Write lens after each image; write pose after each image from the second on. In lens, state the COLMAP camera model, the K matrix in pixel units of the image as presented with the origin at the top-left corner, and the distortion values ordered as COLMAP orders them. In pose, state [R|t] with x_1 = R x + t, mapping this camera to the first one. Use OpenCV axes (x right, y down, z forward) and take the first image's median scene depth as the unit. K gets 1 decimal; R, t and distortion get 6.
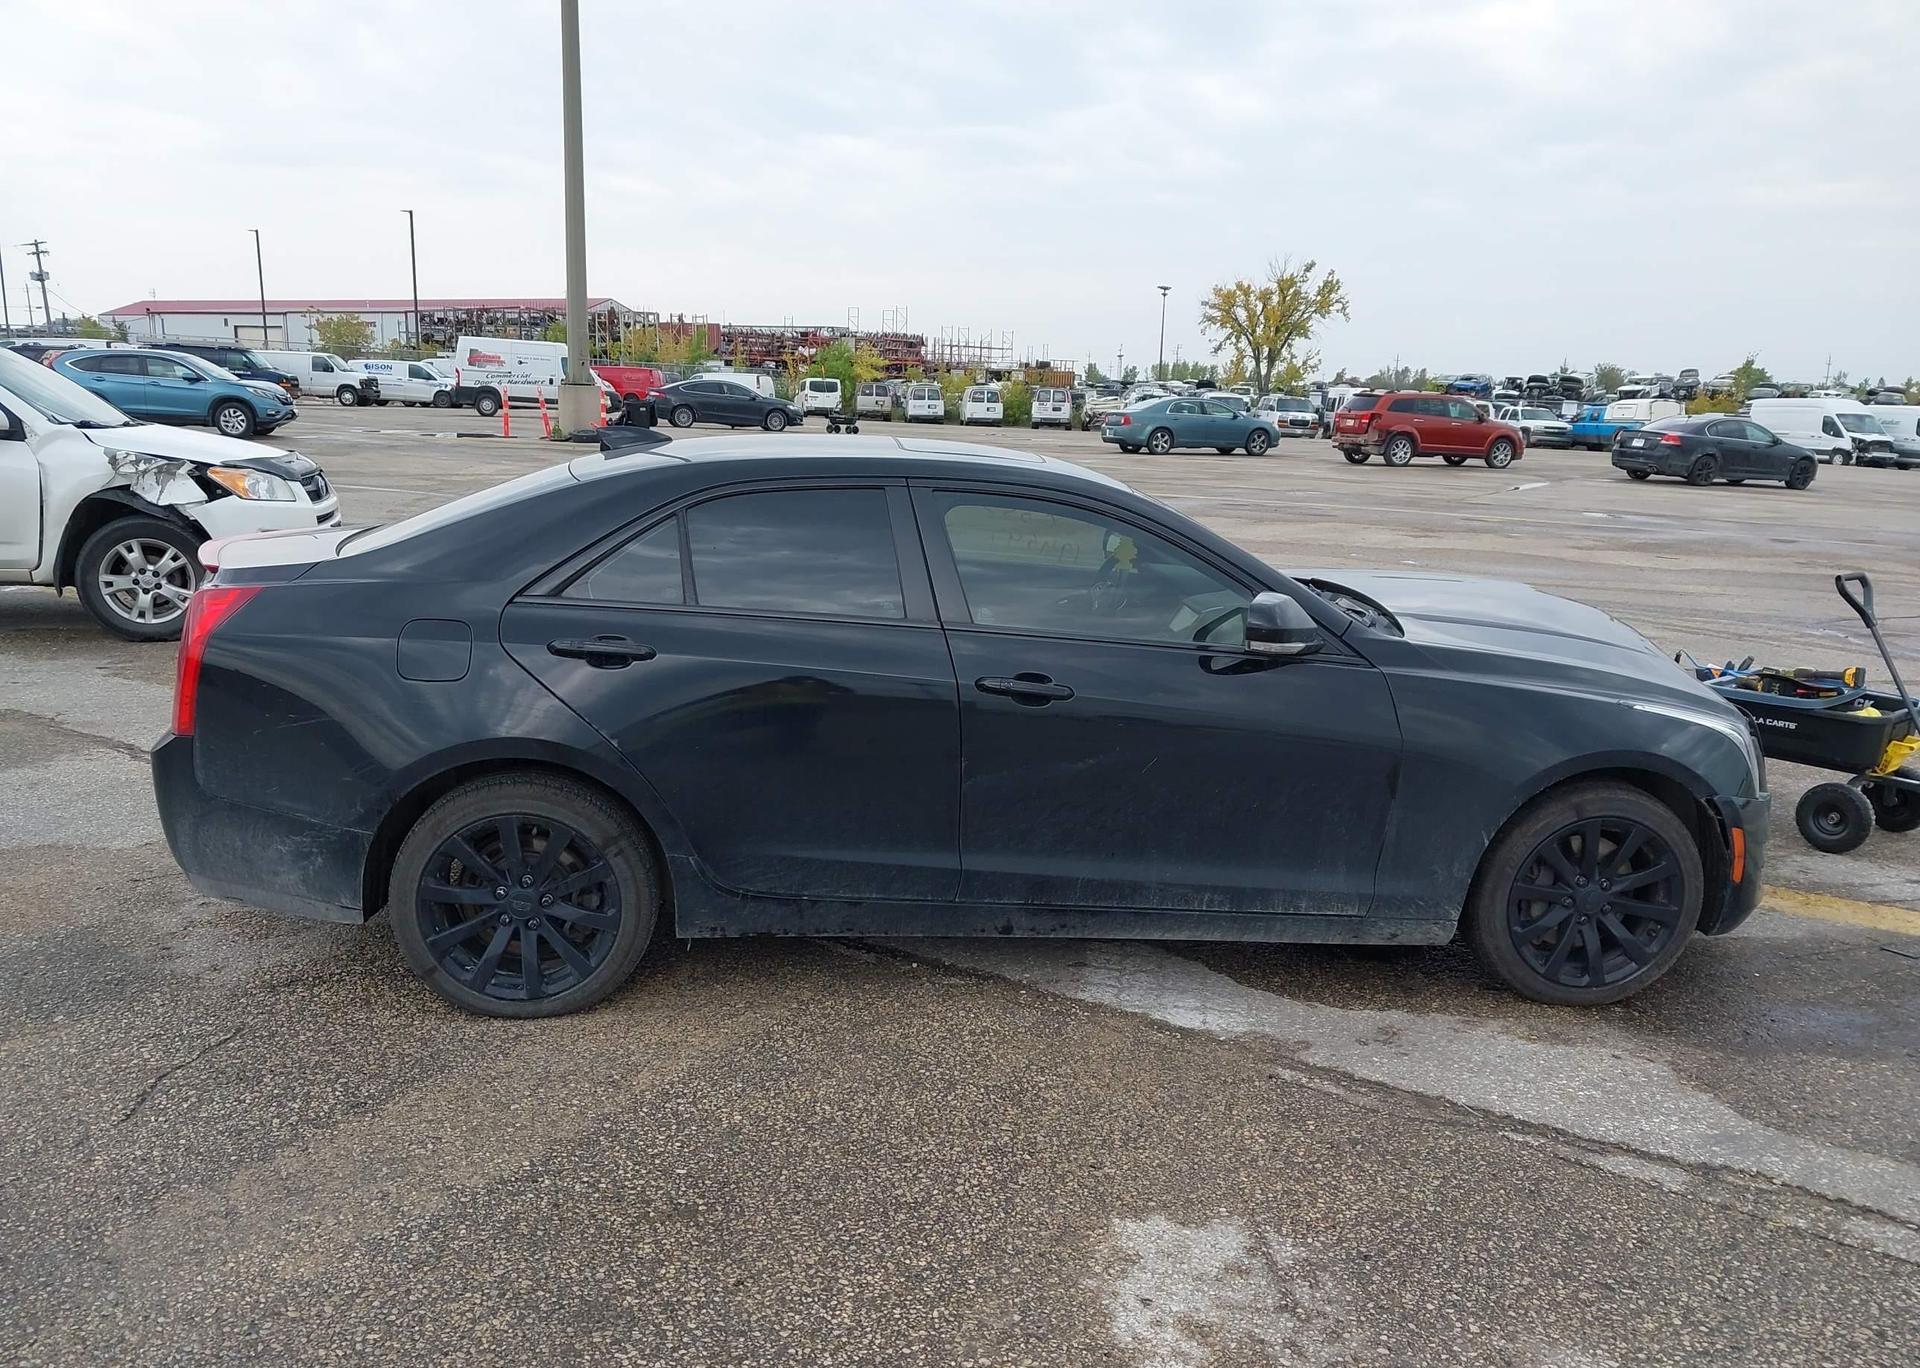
lens RADIAL K [[1499.7, 0, 964.7], [0, 1499.7, 791.7], [0, 0, 1]] dist [0.009197, -0.010872]
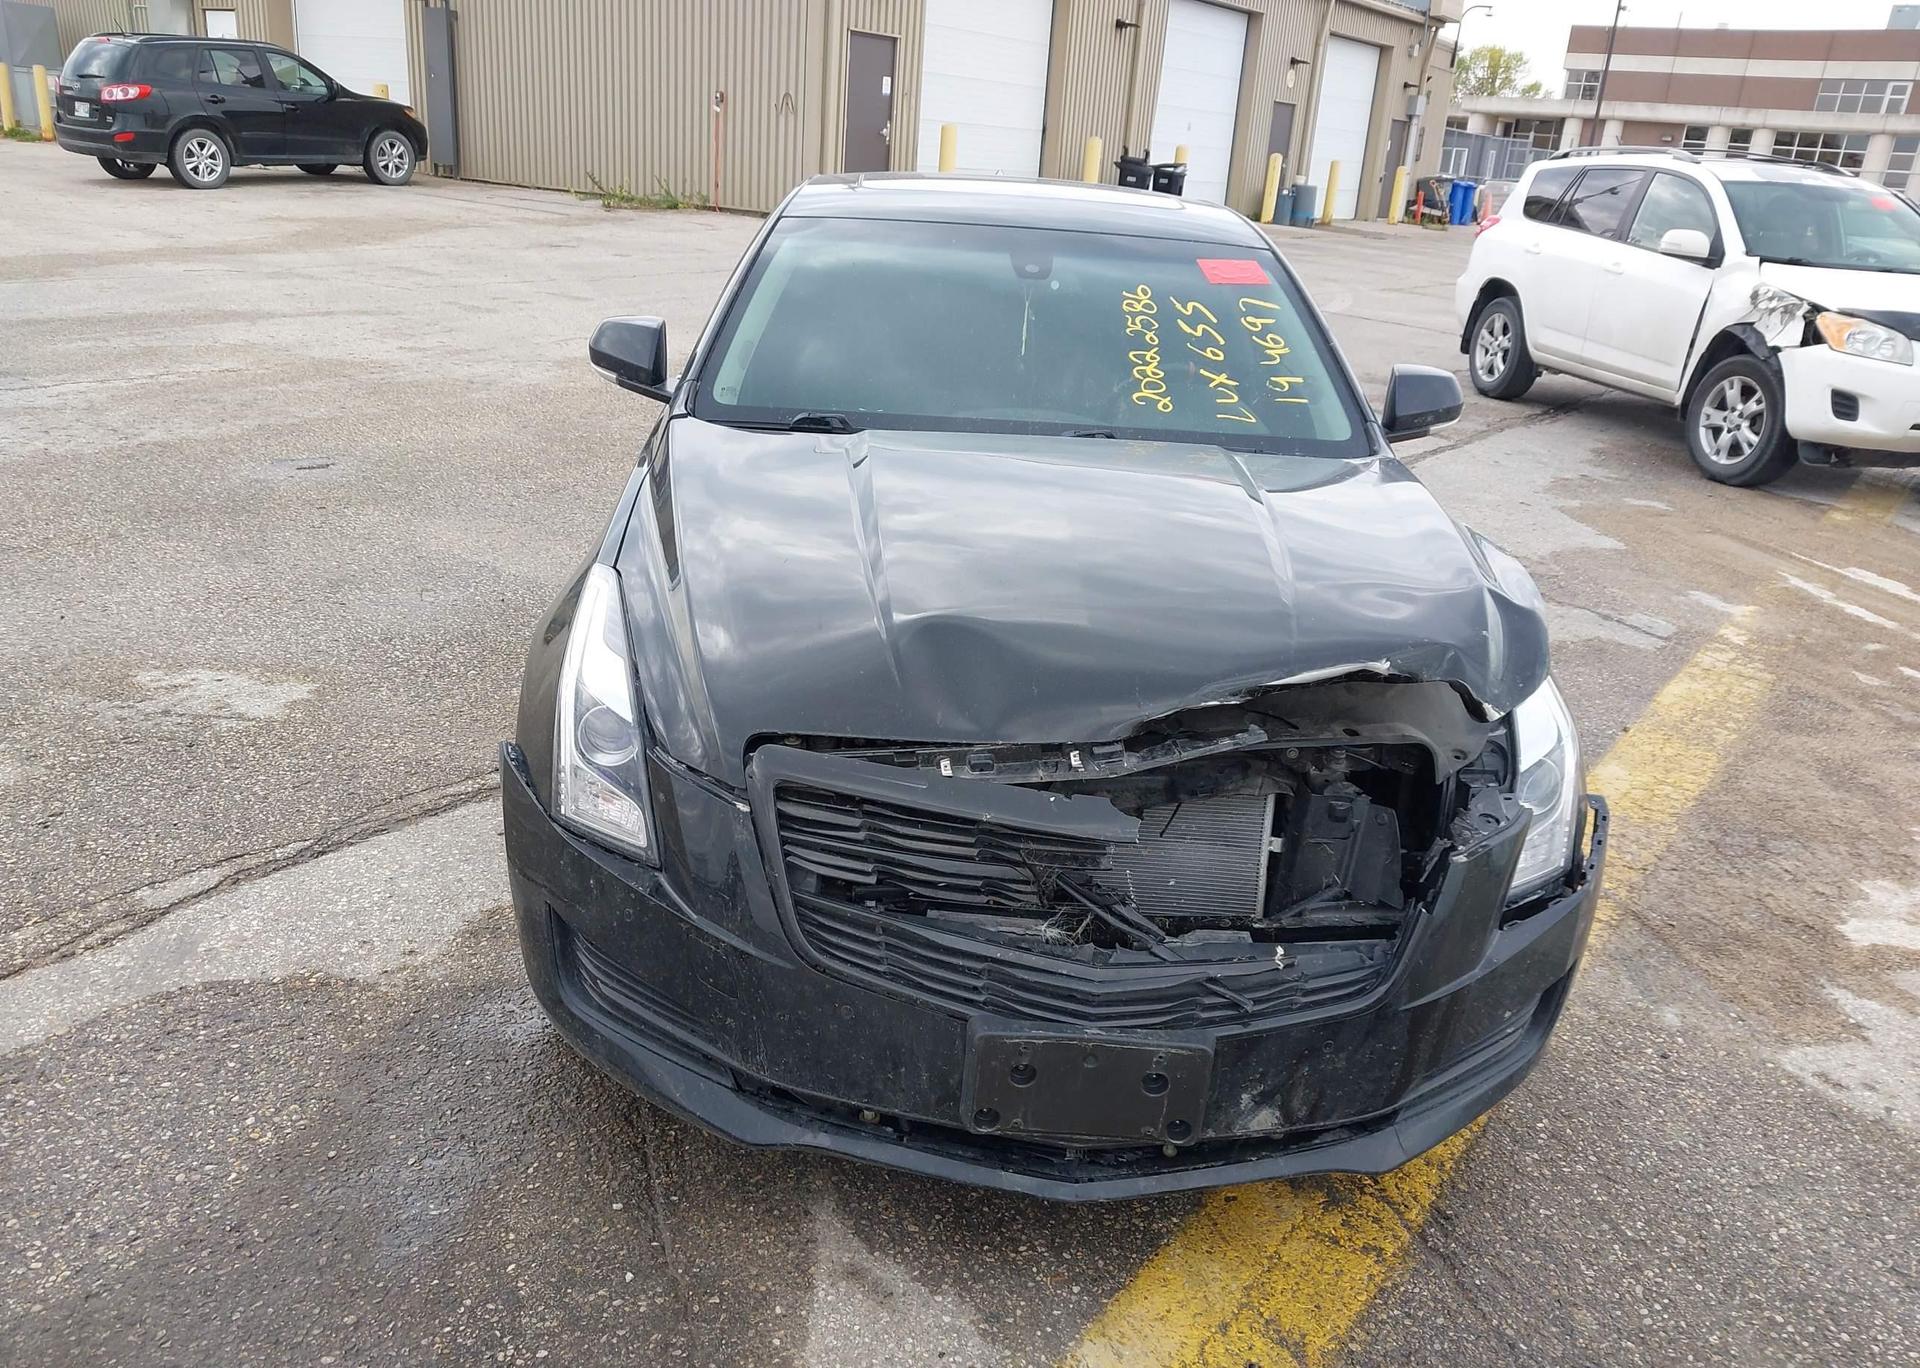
lens RADIAL K [[1499.7, 0, 945.8], [0, 1499.7, 757.6], [0, 0, 1]] dist [0.009197, -0.010872]
pose [[-0.074119, 0.347184, -0.934864, 0.142948], [-0.329610, 0.876228, 0.351541, -0.035264], [0.941203, 0.334197, 0.049490, 0.154317]]
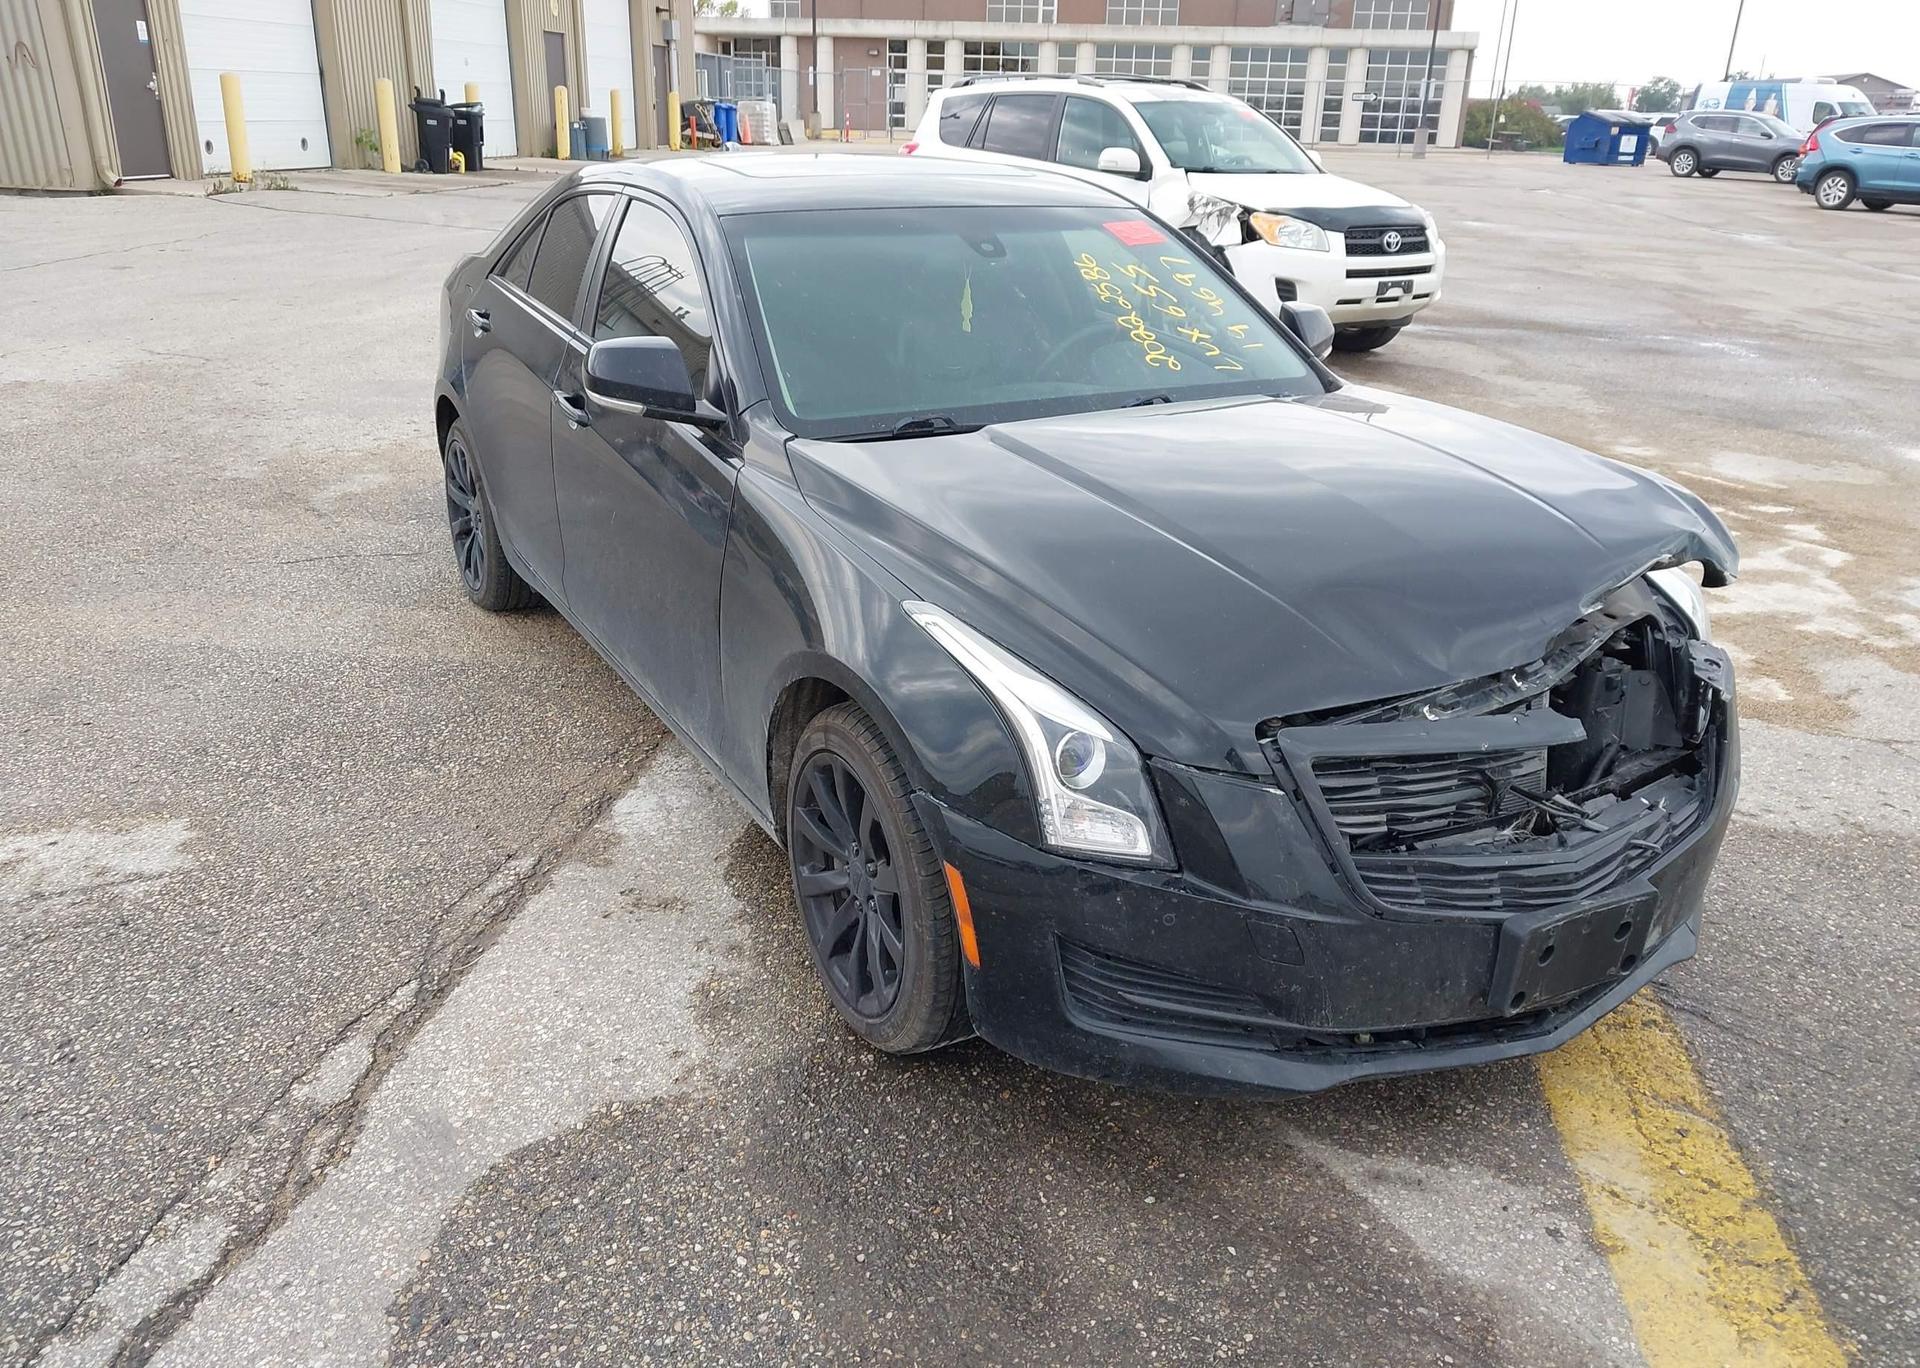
lens RADIAL K [[1499.7, 0, 947.6], [0, 1499.7, 769.7], [0, 0, 1]] dist [0.009197, -0.010872]
pose [[0.396574, 0.353092, -0.847381, 0.135491], [-0.251908, 0.929494, 0.269415, -0.022527], [0.882764, 0.106619, 0.457560, 0.100714]]
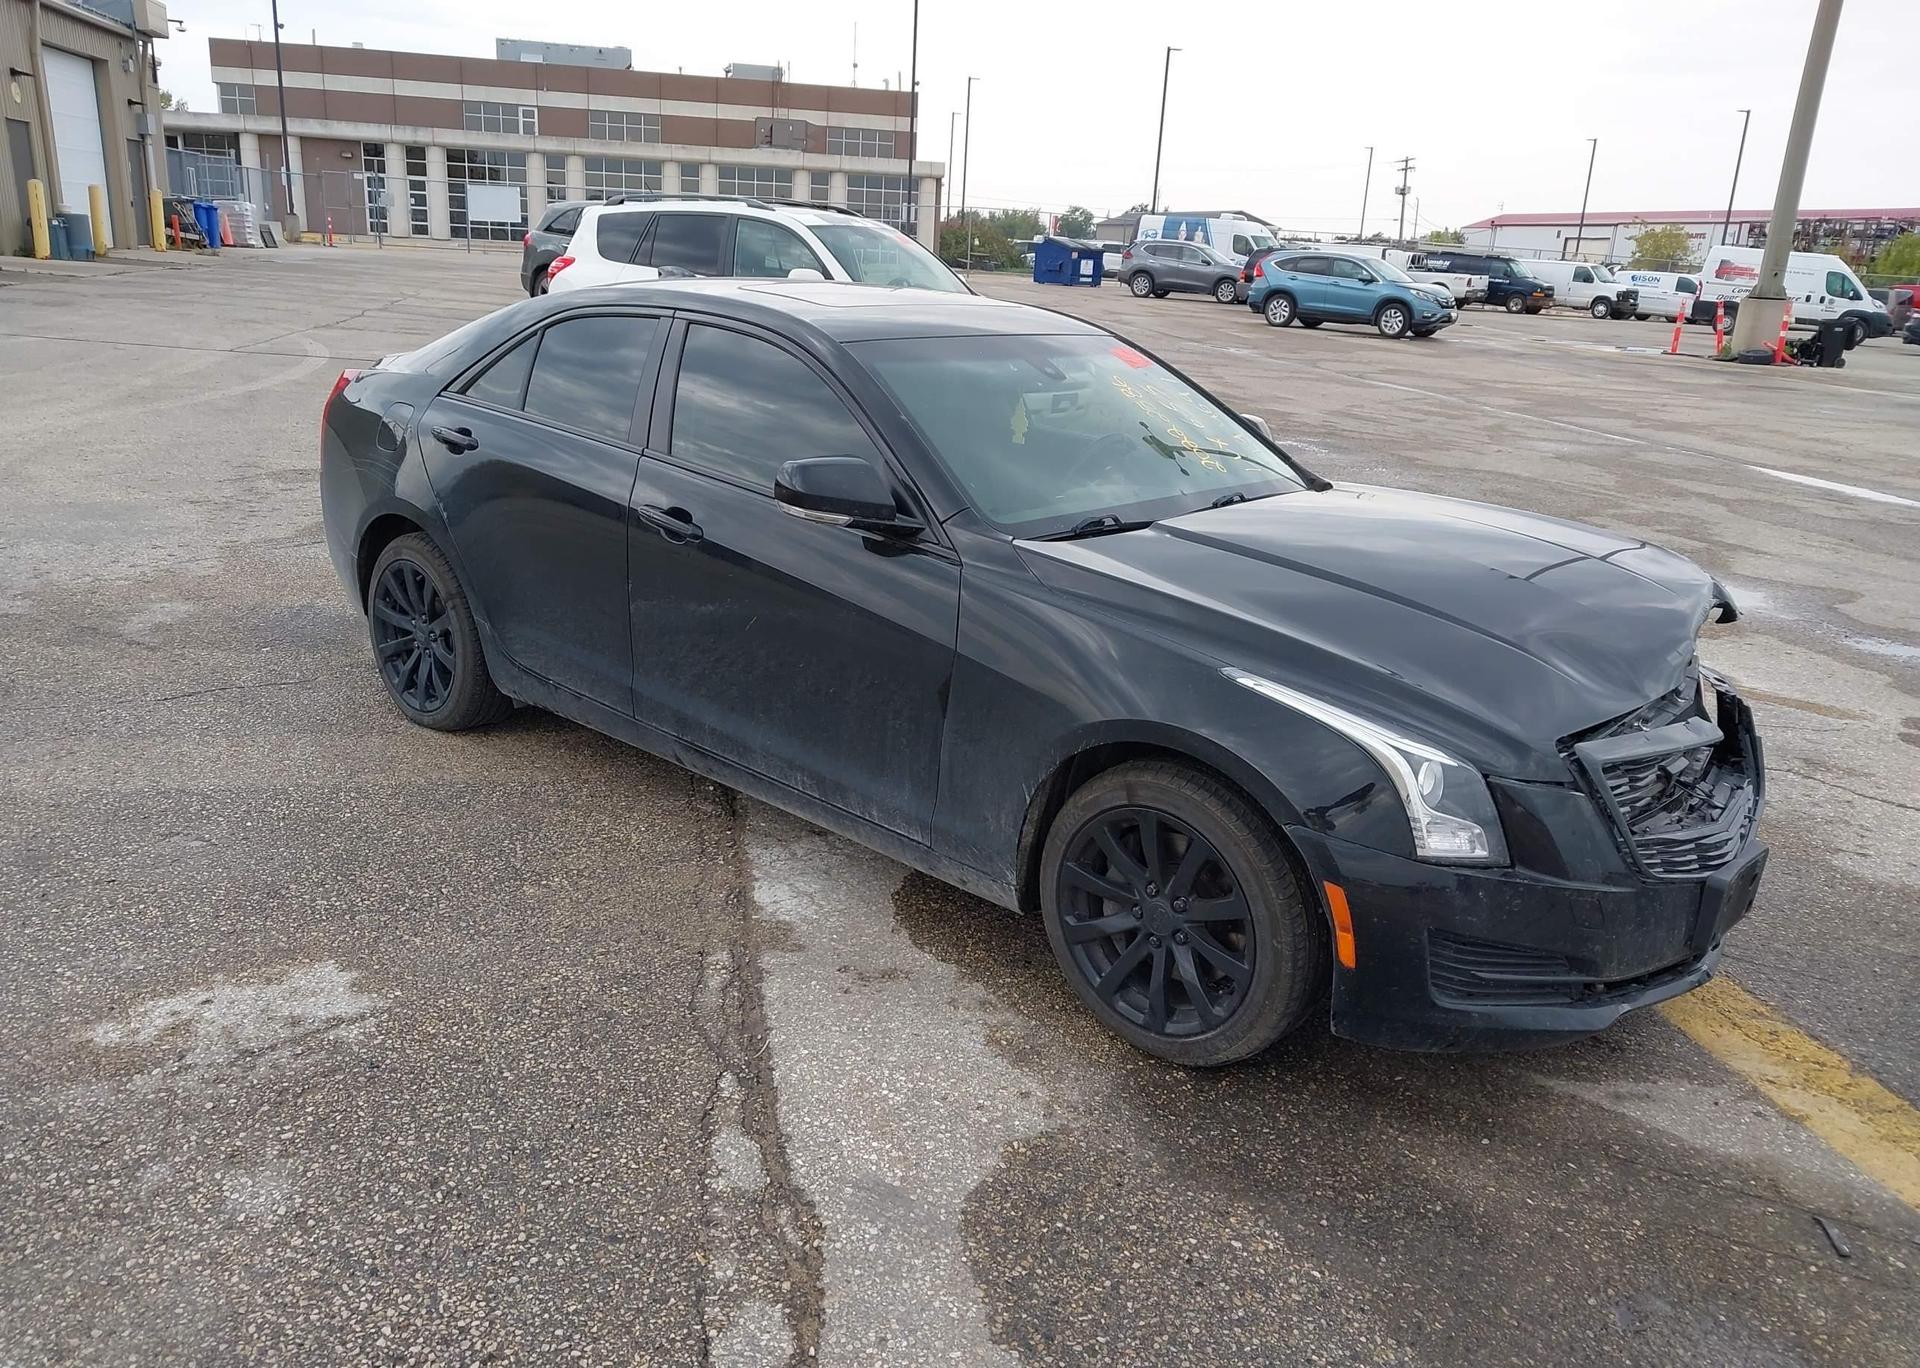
lens RADIAL K [[1499.7, 0, 950.0], [0, 1499.7, 777.3], [0, 0, 1]] dist [0.009197, -0.010872]
pose [[0.675168, 0.254330, -0.692434, 0.117847], [-0.224659, 0.964987, 0.135381, -0.010420], [0.702621, 0.064156, 0.708666, 0.053398]]
